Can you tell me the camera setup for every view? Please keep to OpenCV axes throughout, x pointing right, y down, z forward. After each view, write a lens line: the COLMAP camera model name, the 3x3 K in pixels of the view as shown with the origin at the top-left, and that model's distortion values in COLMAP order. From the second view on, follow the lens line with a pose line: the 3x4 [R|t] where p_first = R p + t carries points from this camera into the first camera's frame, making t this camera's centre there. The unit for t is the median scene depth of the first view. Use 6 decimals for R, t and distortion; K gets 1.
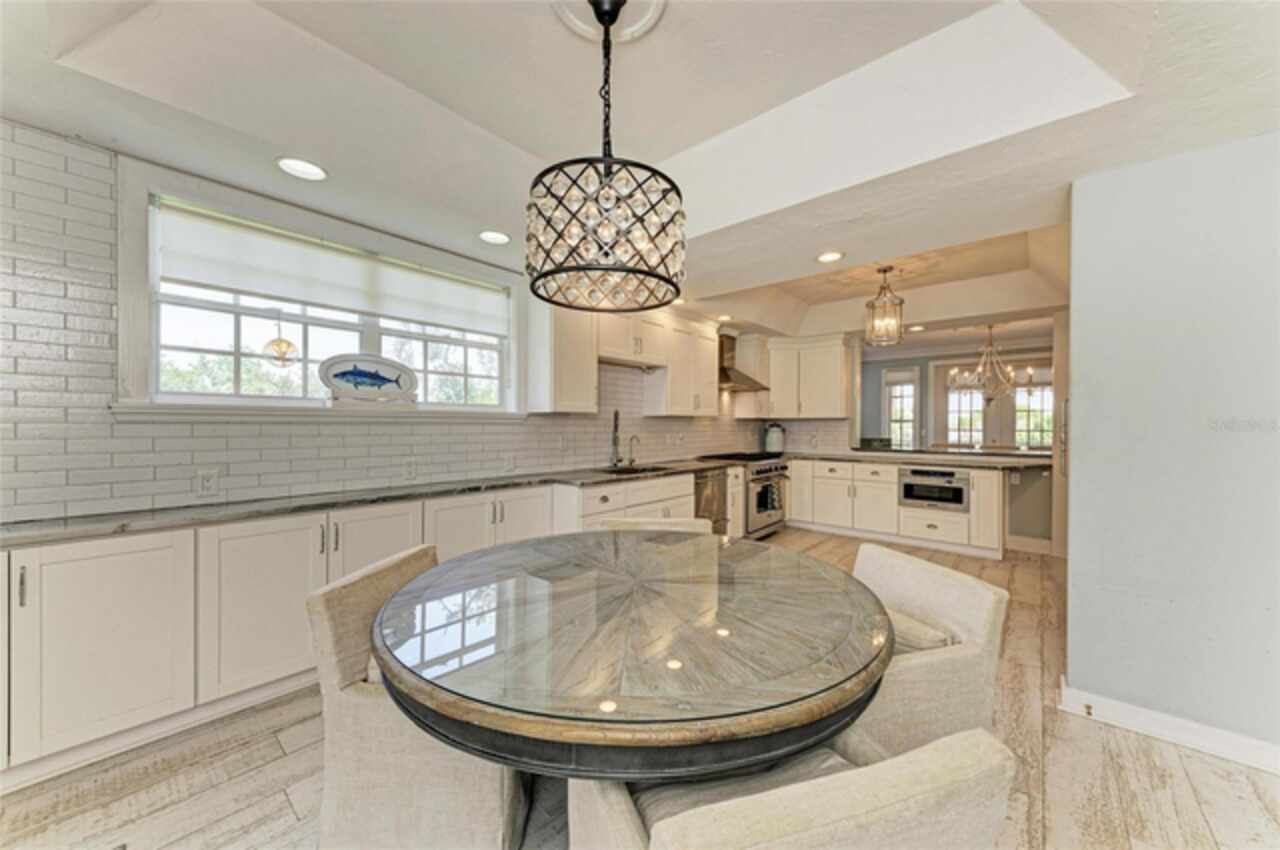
lens RADIAL K [[471.4, 0, 641.0], [0, 471.4, 427.4], [0, 0, 1]] dist [-0.000468, -0.000018]
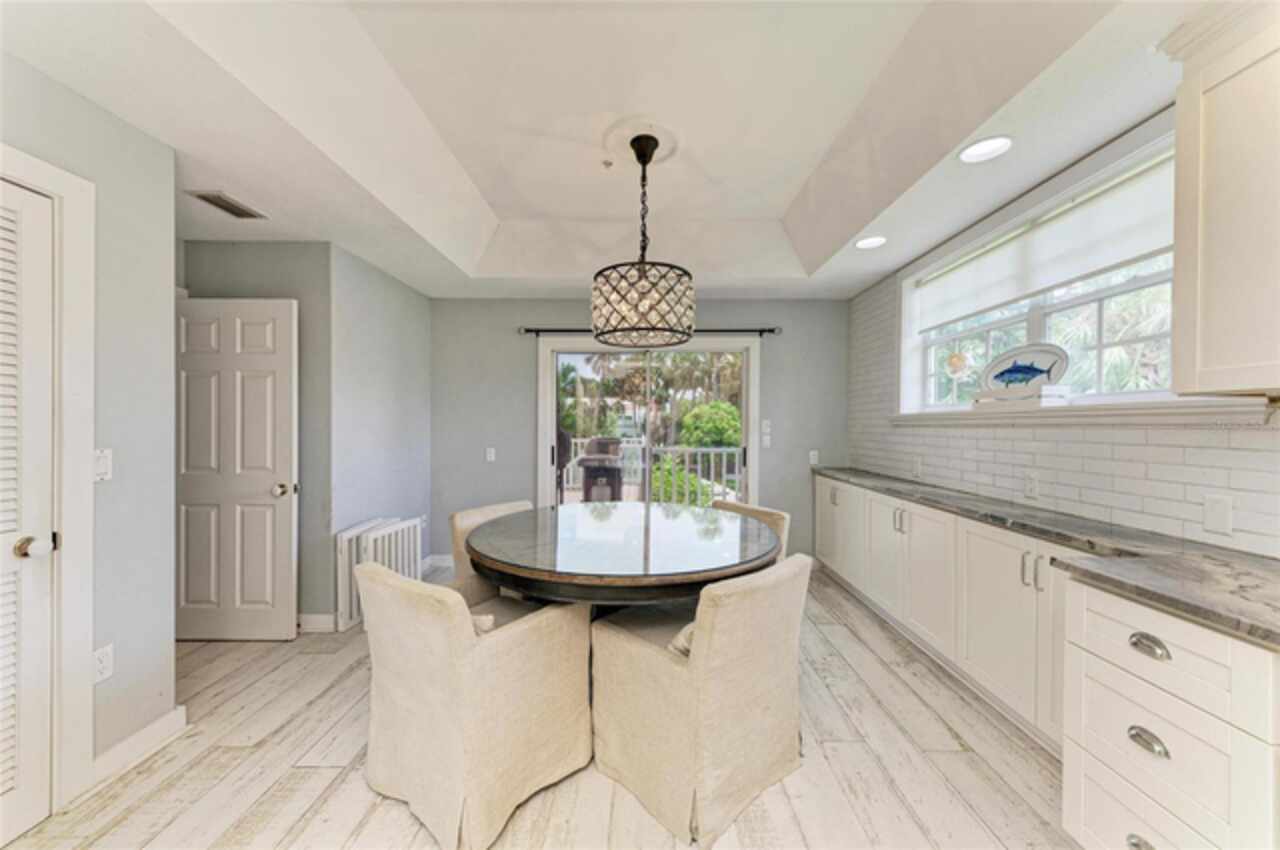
lens RADIAL K [[471.4, 0, 640.5], [0, 471.4, 424.3], [0, 0, 1]] dist [-0.000468, -0.000018]
pose [[-0.758219, 0.001499, -0.651998, 0.510822], [-0.000418, 0.999996, 0.002784, -0.013378], [0.652000, 0.002384, -0.758215, 1.193096]]
